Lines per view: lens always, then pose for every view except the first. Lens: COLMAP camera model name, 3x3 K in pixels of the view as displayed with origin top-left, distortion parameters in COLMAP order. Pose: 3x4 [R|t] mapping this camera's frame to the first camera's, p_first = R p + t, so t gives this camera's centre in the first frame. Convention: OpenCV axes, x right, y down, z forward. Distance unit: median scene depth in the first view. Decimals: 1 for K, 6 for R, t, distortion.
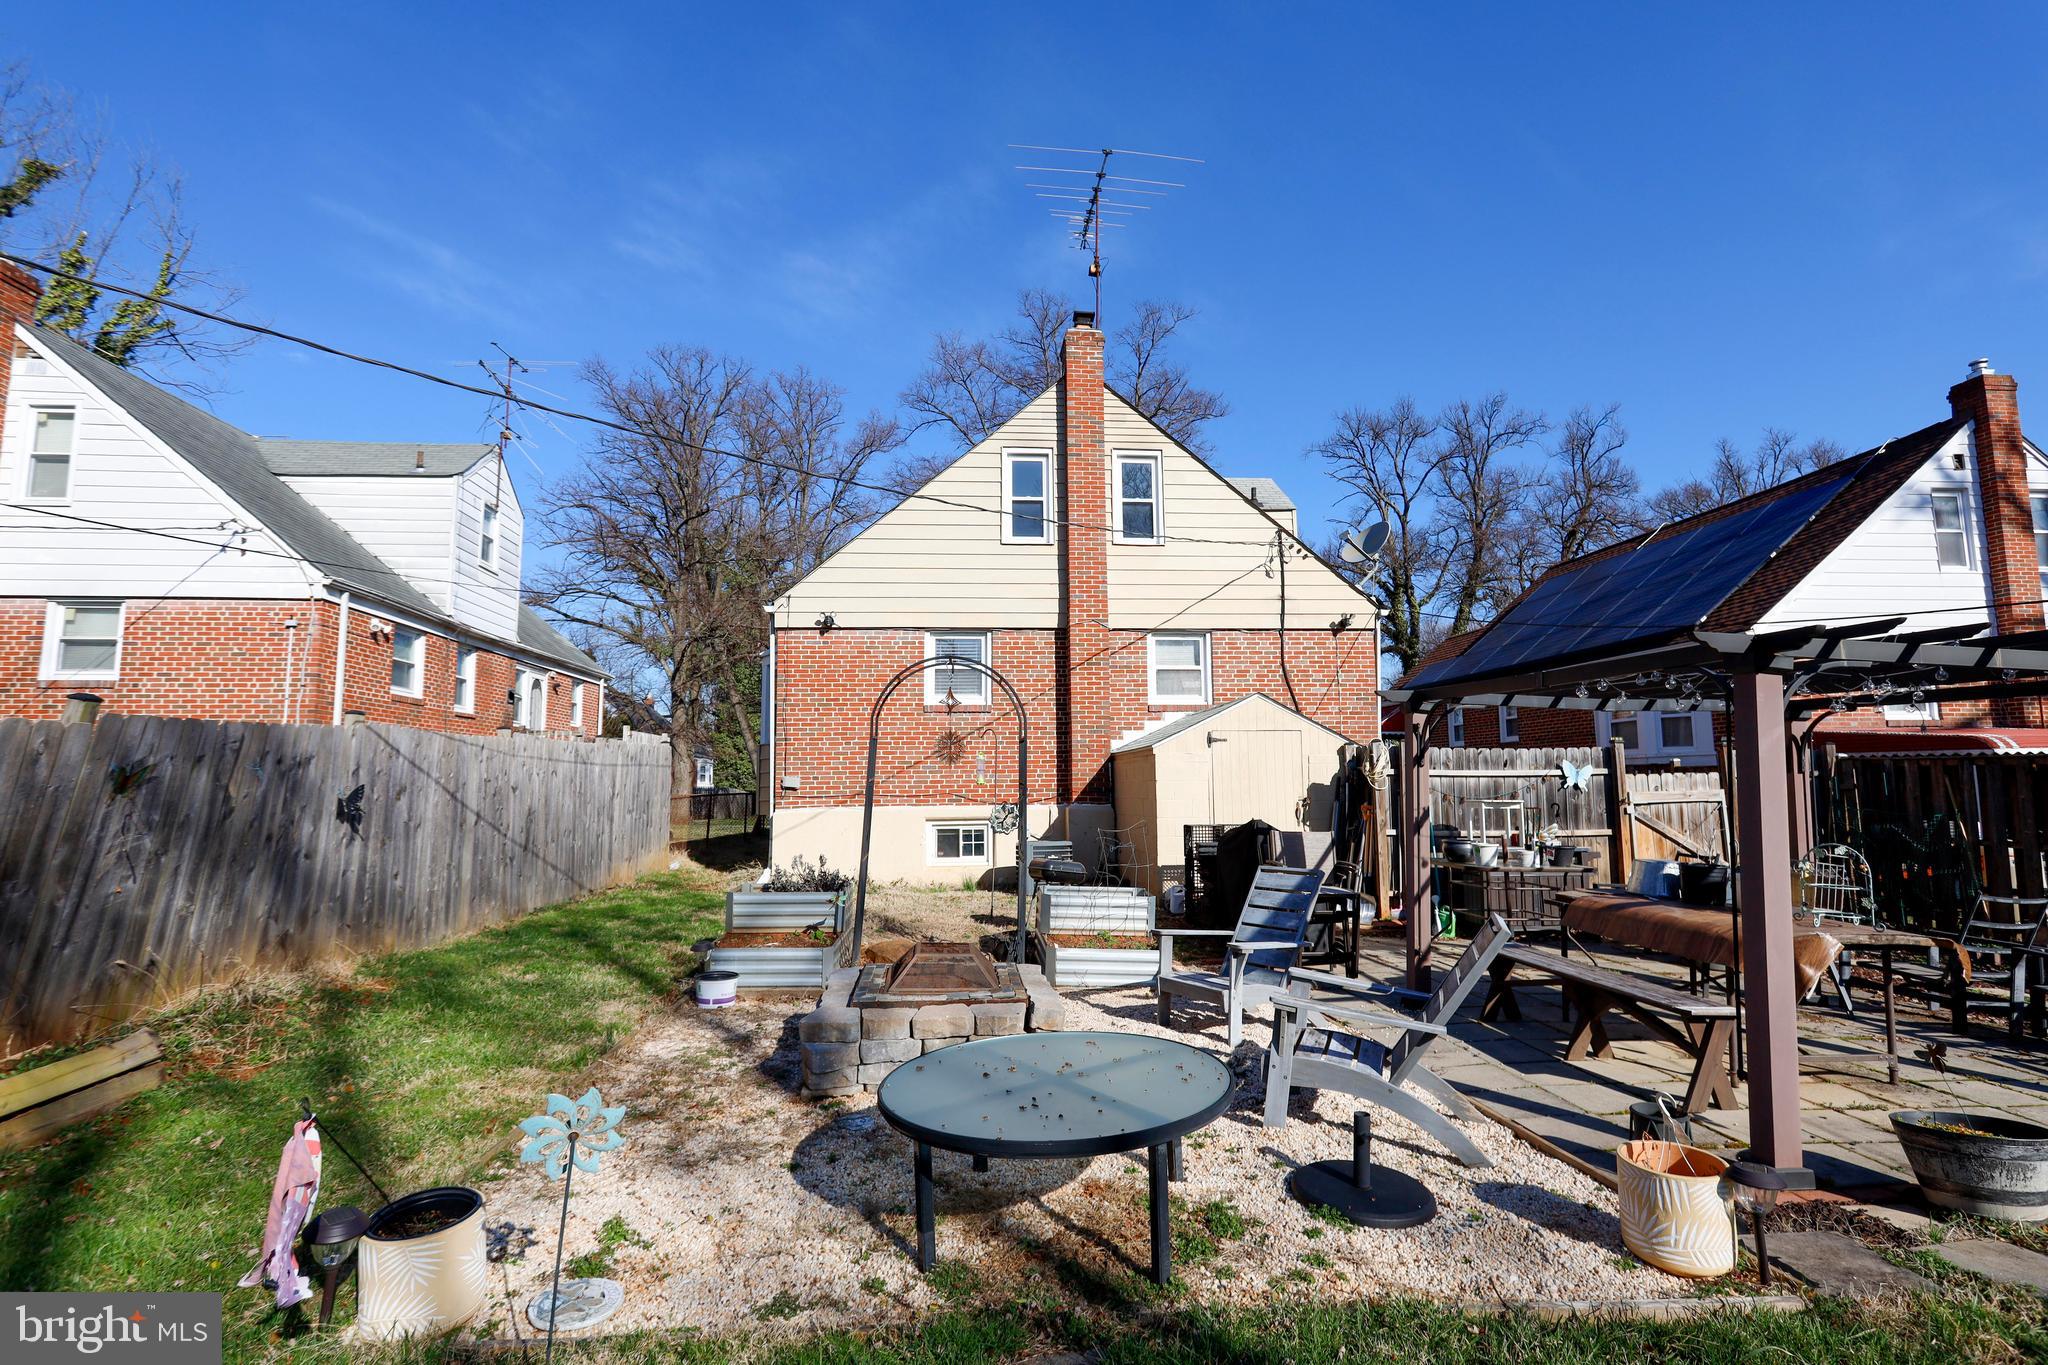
lens RADIAL K [[990.1, 0, 1018.2], [0, 990.1, 680.6], [0, 0, 1]] dist [-0.003072, 0.001777]
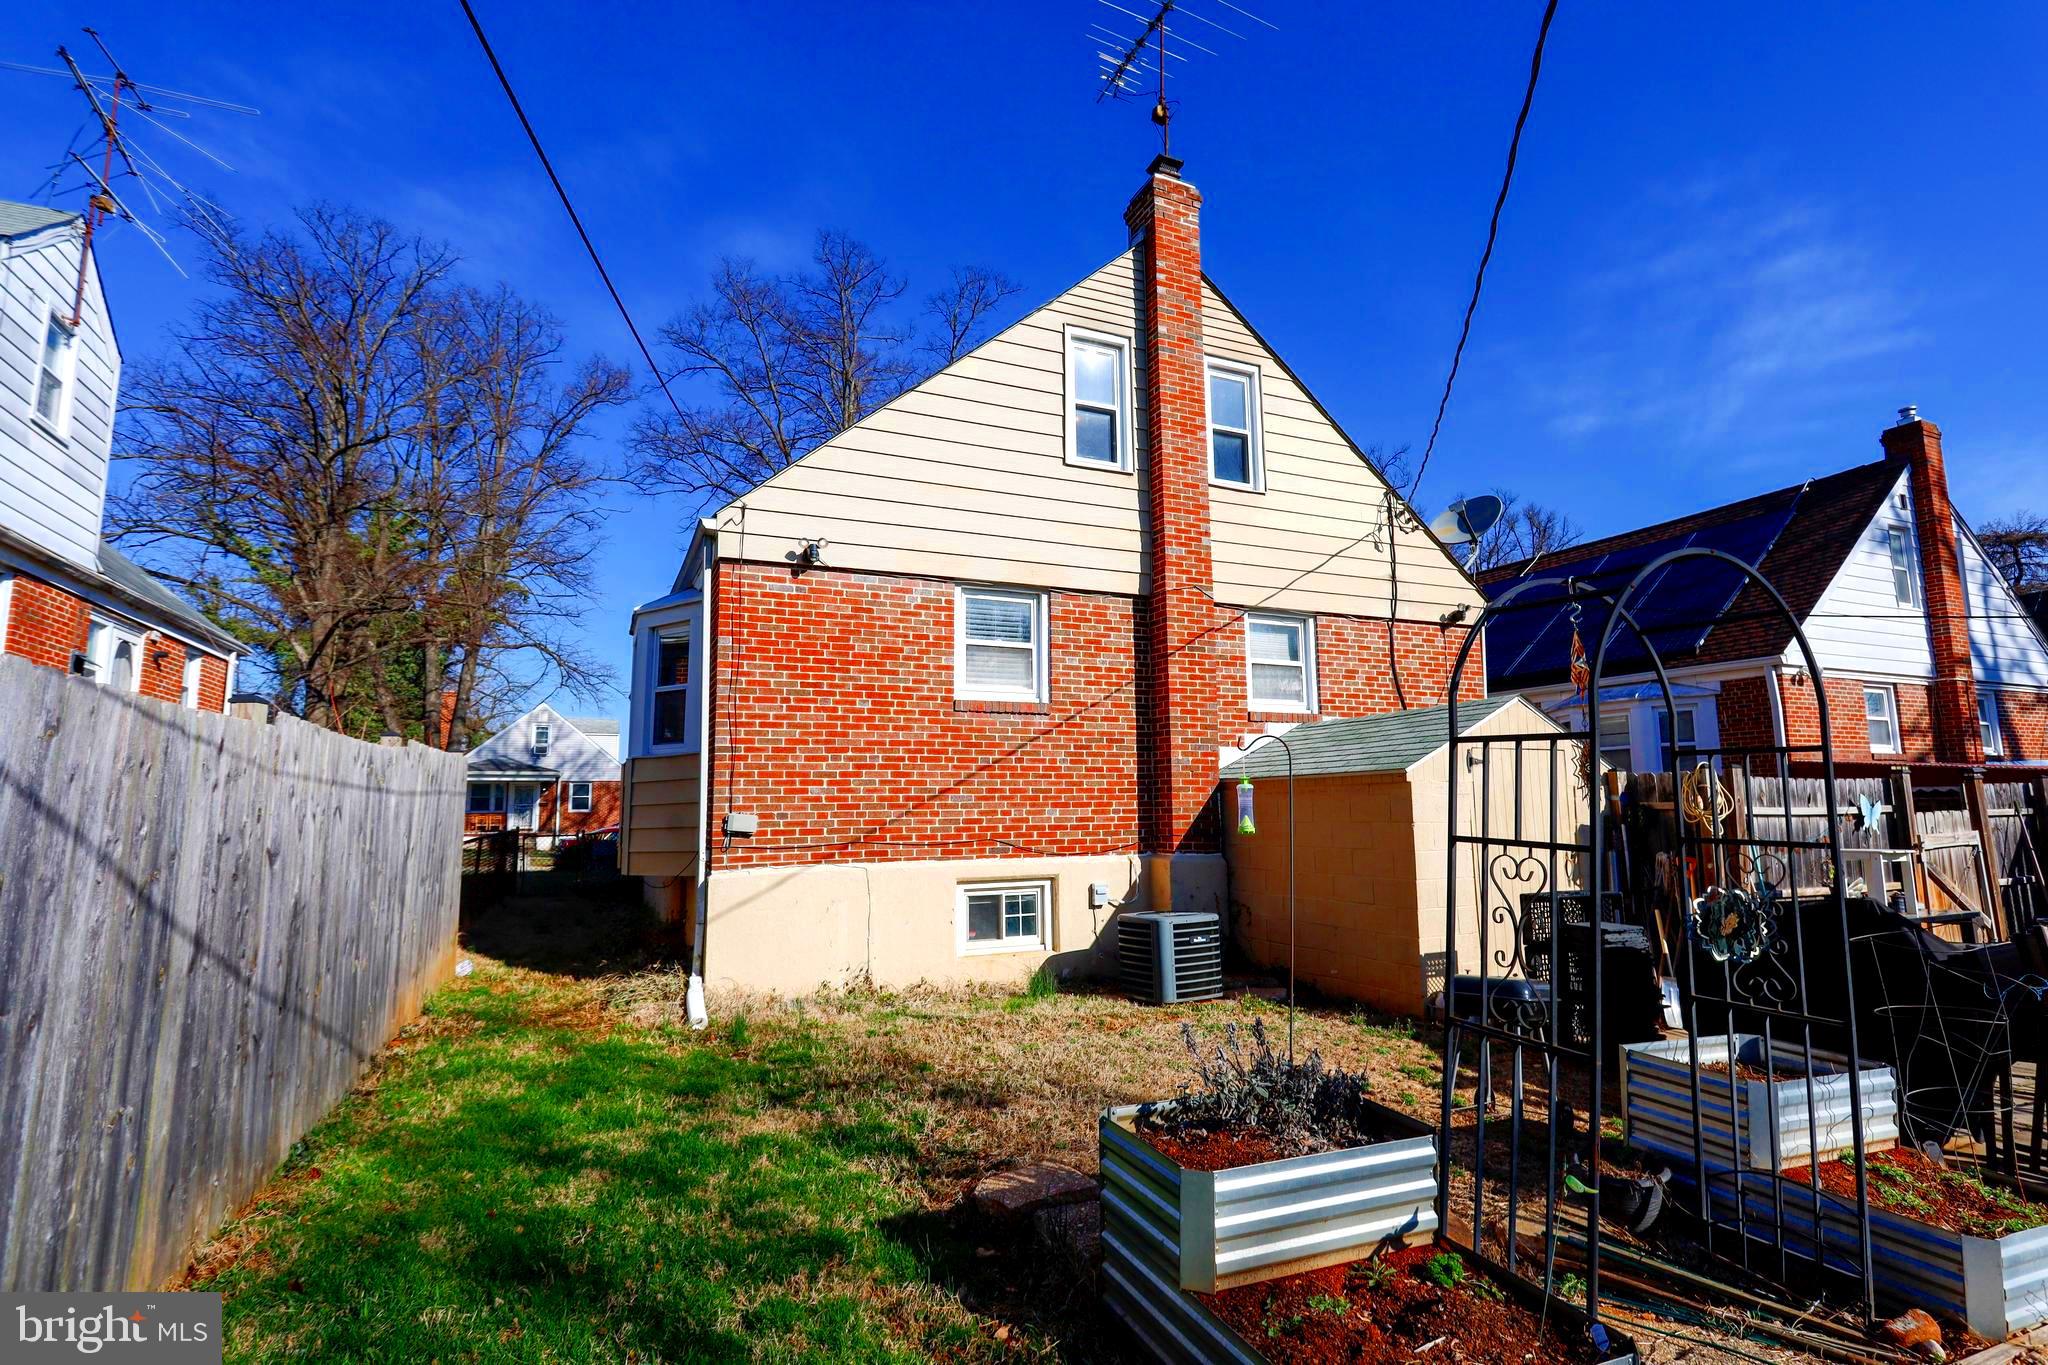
lens RADIAL K [[990.1, 0, 1026.6], [0, 990.1, 682.2], [0, 0, 1]] dist [-0.003072, 0.001777]
pose [[0.939676, 0.043800, 0.339251, -0.265093], [-0.036341, 0.998938, -0.028312, 0.029646], [-0.340131, 0.014276, 0.940270, 0.385221]]
